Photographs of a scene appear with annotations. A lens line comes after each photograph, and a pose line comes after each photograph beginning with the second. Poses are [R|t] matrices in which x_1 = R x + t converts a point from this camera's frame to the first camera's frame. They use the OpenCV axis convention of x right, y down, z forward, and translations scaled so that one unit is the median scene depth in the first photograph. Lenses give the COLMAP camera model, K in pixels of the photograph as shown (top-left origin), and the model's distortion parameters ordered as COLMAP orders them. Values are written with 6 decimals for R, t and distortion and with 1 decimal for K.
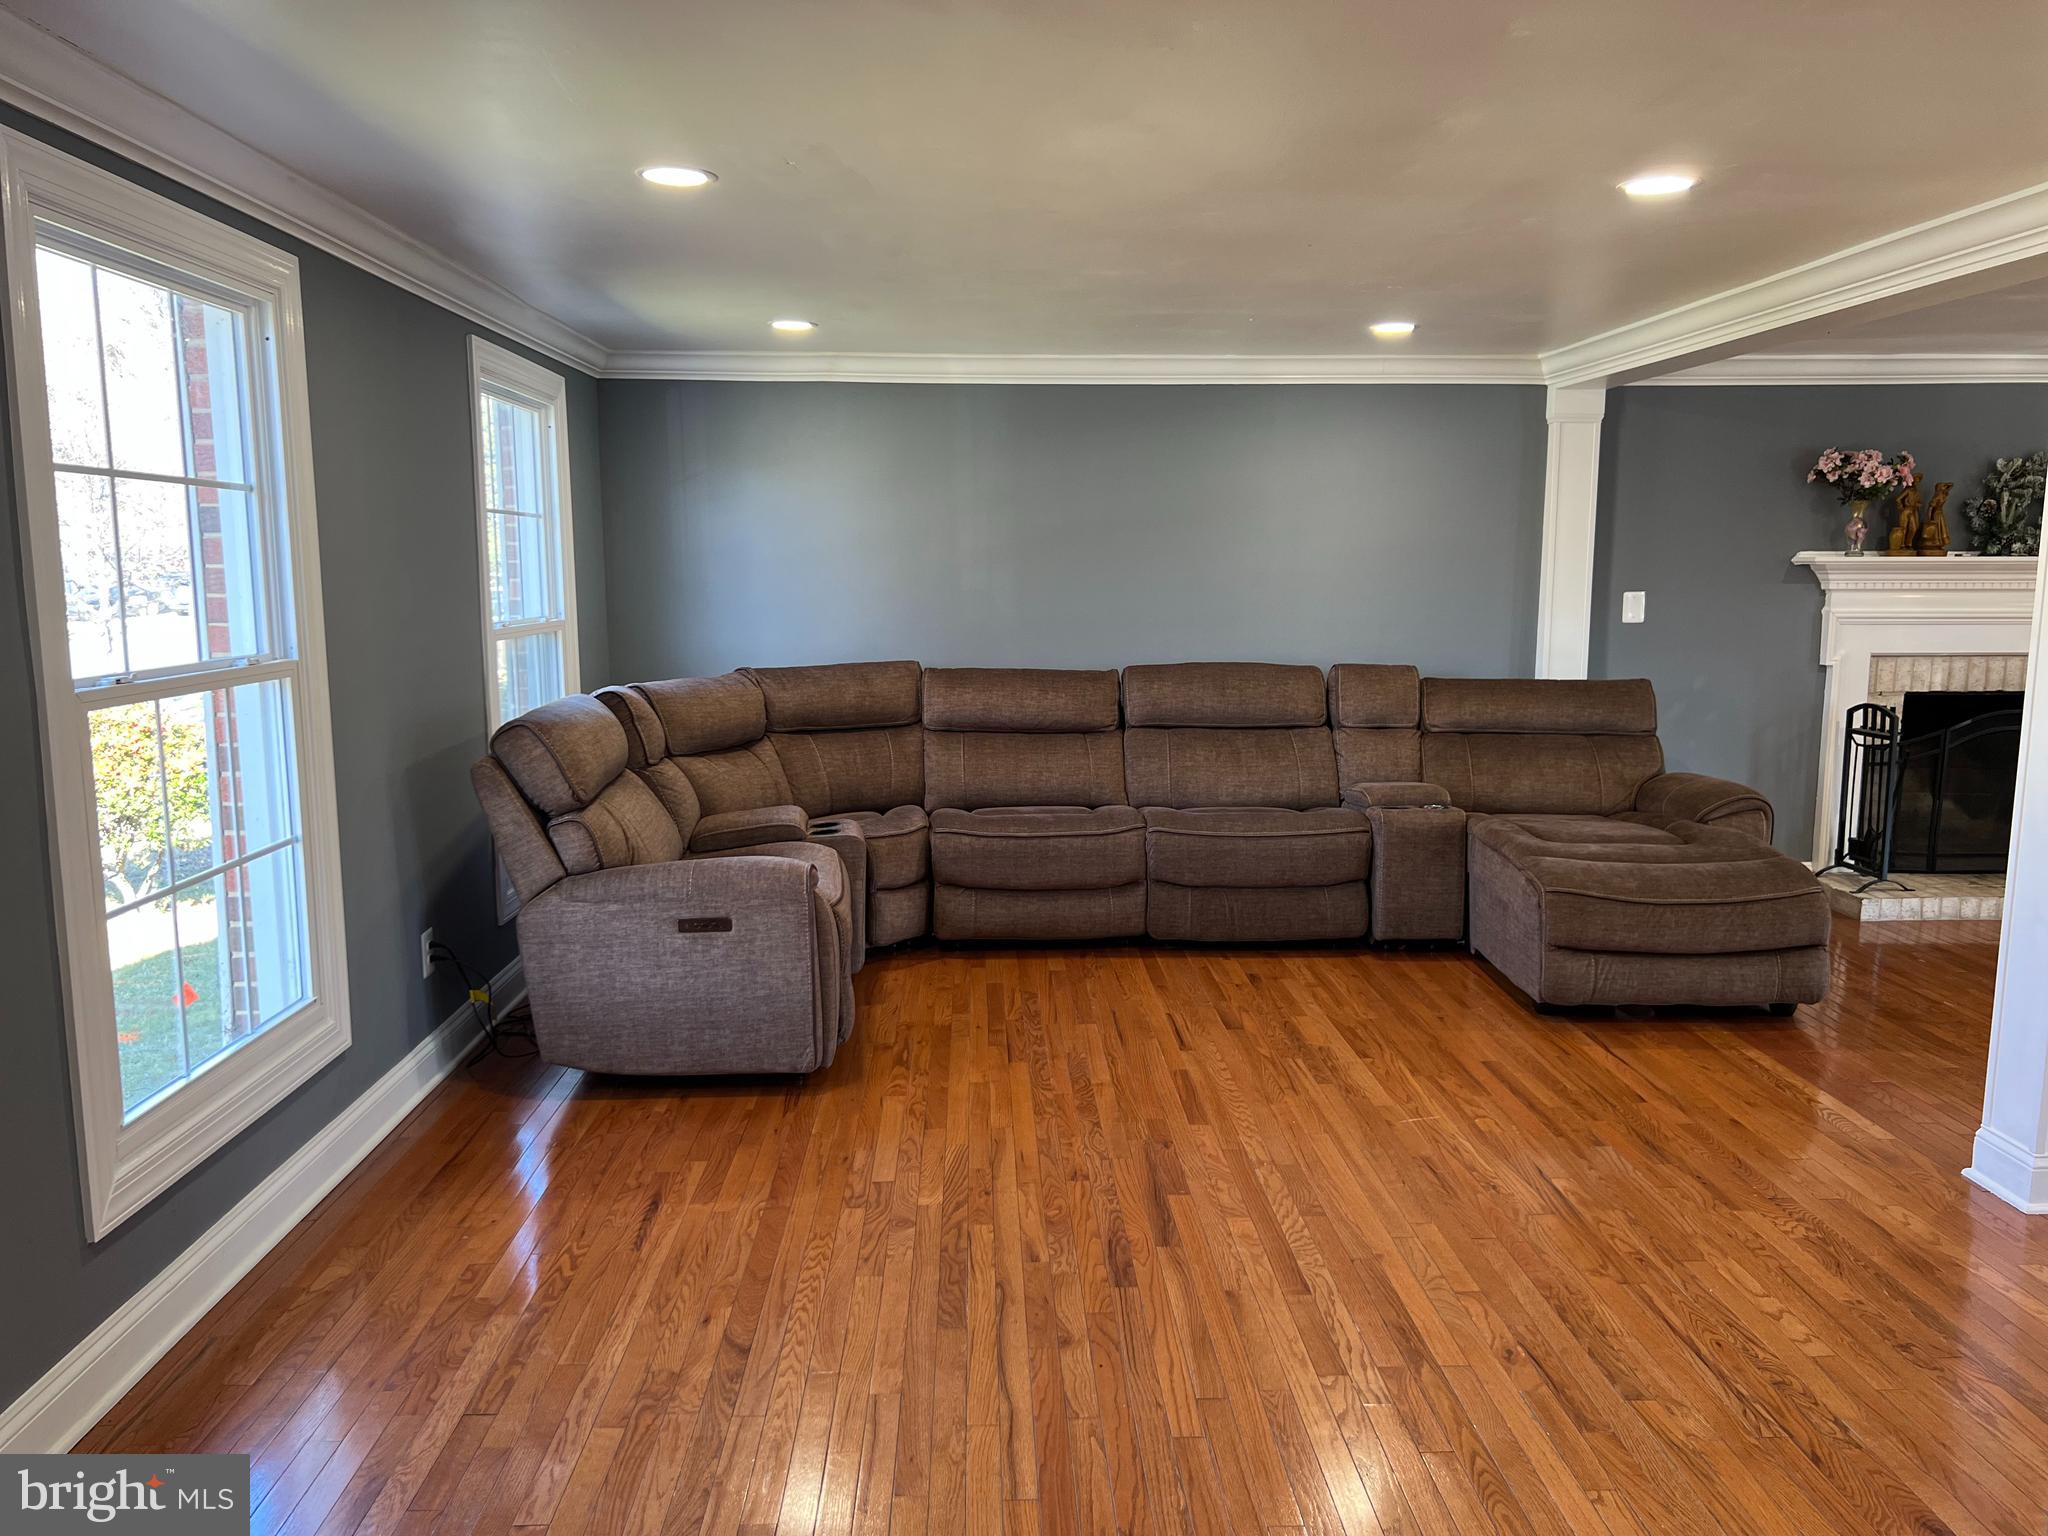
lens RADIAL K [[1533.7, 0, 1016.1], [0, 1533.7, 756.1], [0, 0, 1]] dist [0.048452, -0.062776]
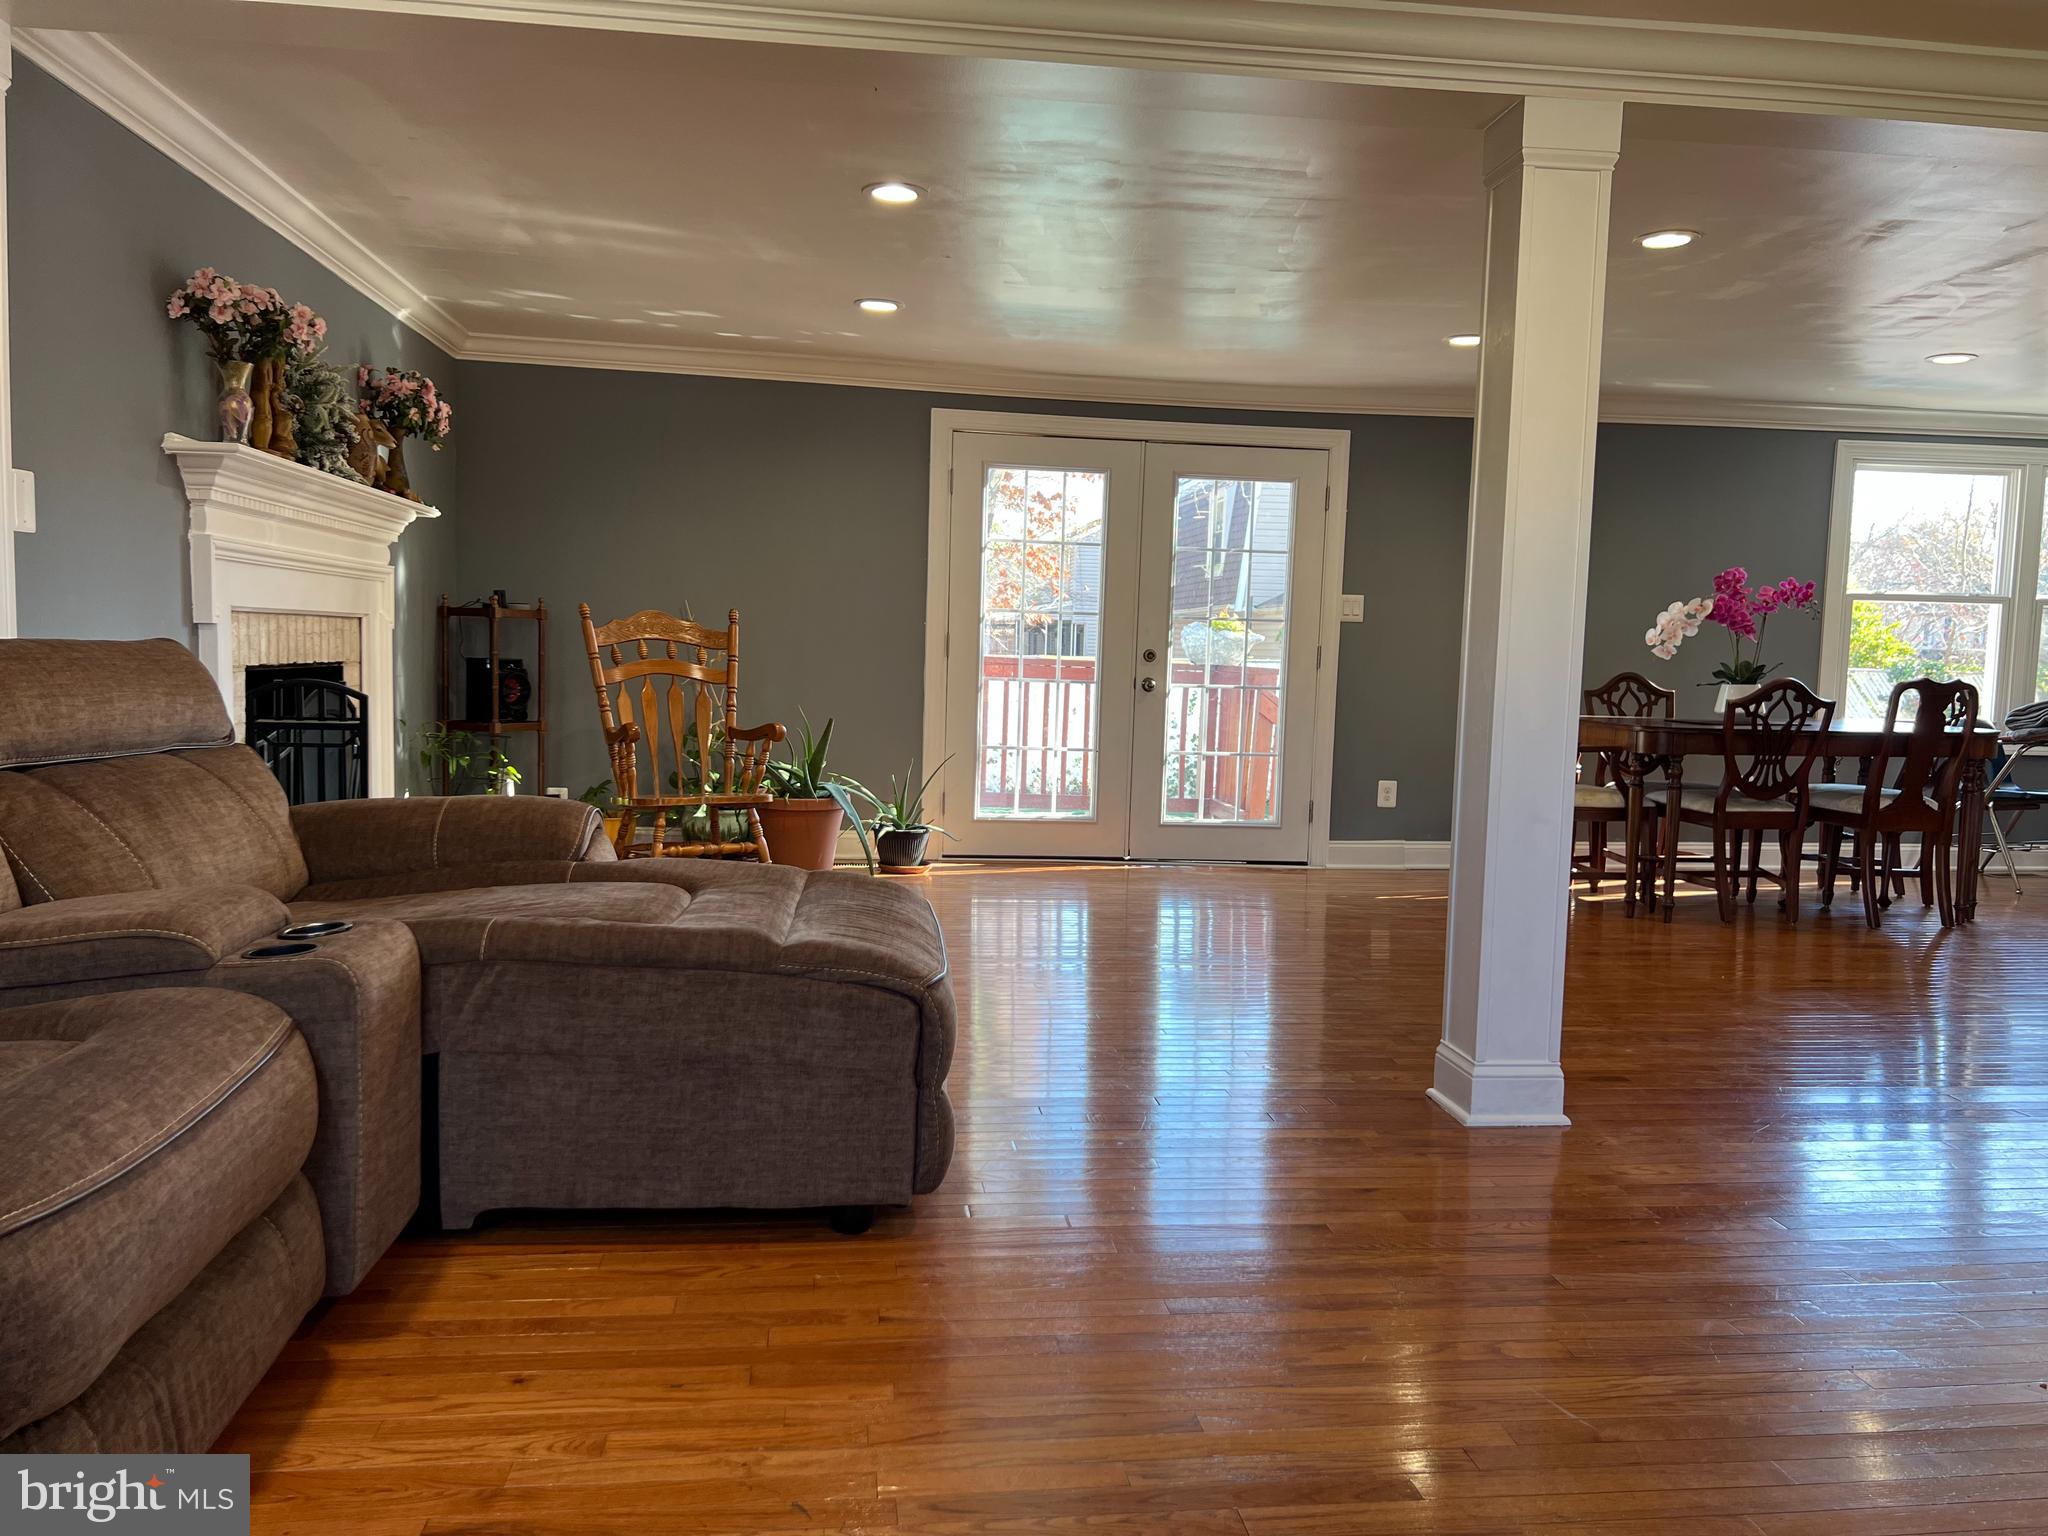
lens RADIAL K [[1533.7, 0, 1022.3], [0, 1533.7, 772.2], [0, 0, 1]] dist [0.048452, -0.062776]
pose [[-0.101748, -0.081967, 0.991428, -0.152080], [0.102873, 0.990390, 0.092439, -0.026959], [-0.989477, 0.111397, -0.092338, 0.860479]]
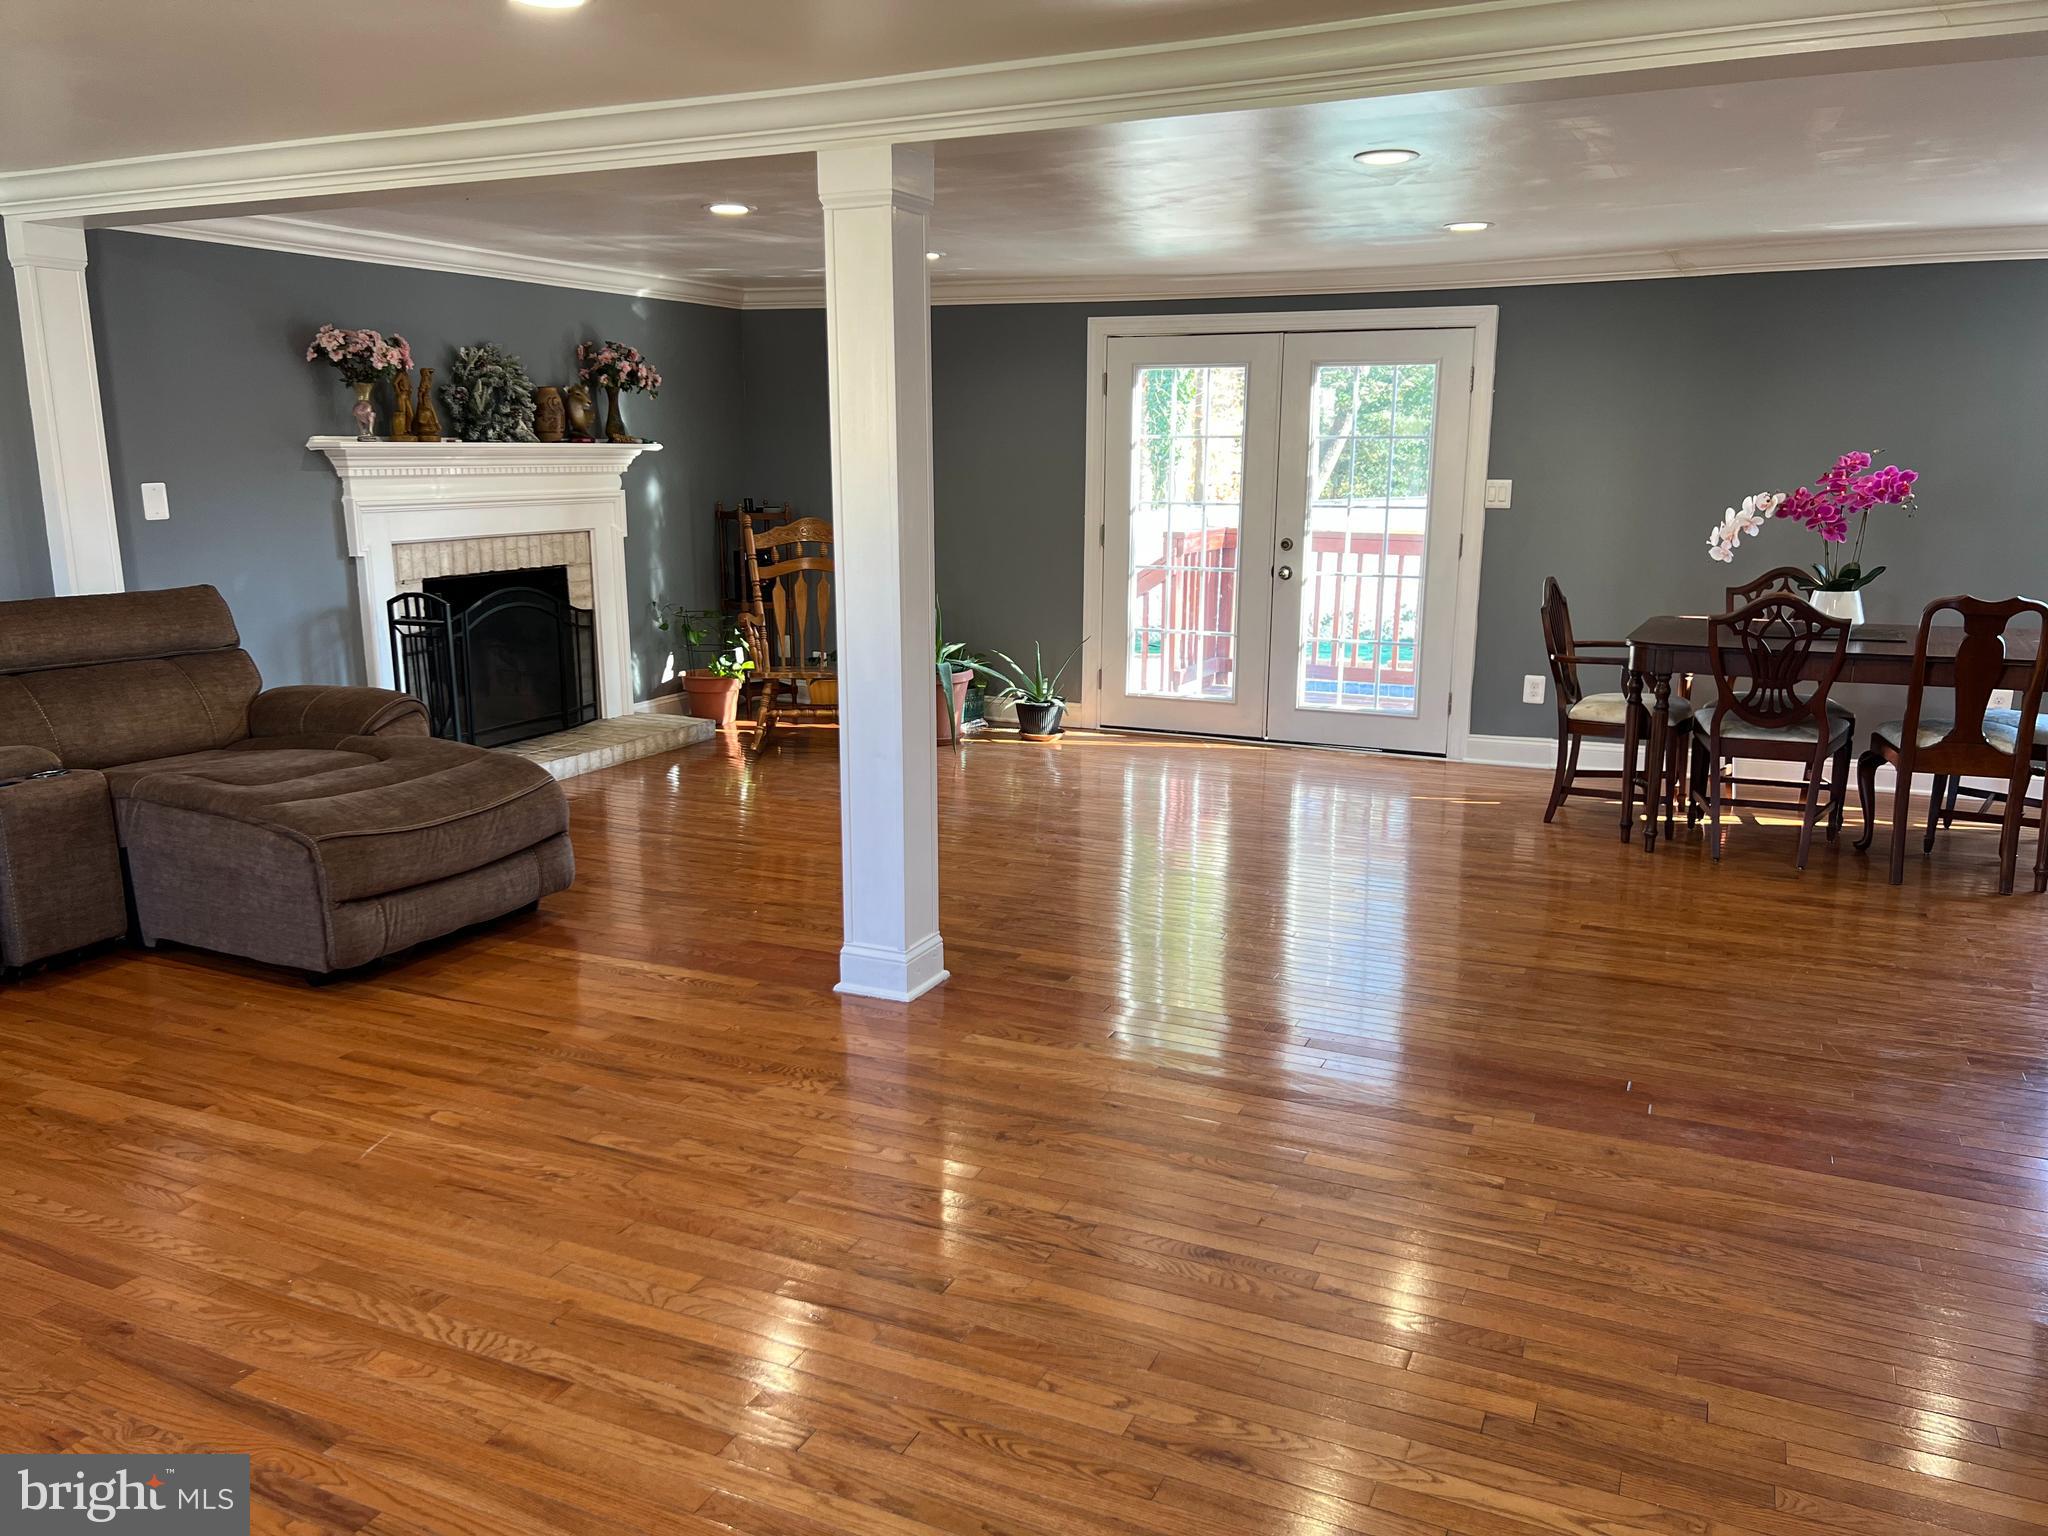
lens RADIAL K [[1533.7, 0, 1021.8], [0, 1533.7, 770.9], [0, 0, 1]] dist [0.048452, -0.062776]
pose [[0.438700, -0.184486, 0.879492, -0.187986], [0.117372, 0.982079, 0.147459, -0.024804], [-0.890935, 0.038537, 0.452492, 0.237893]]
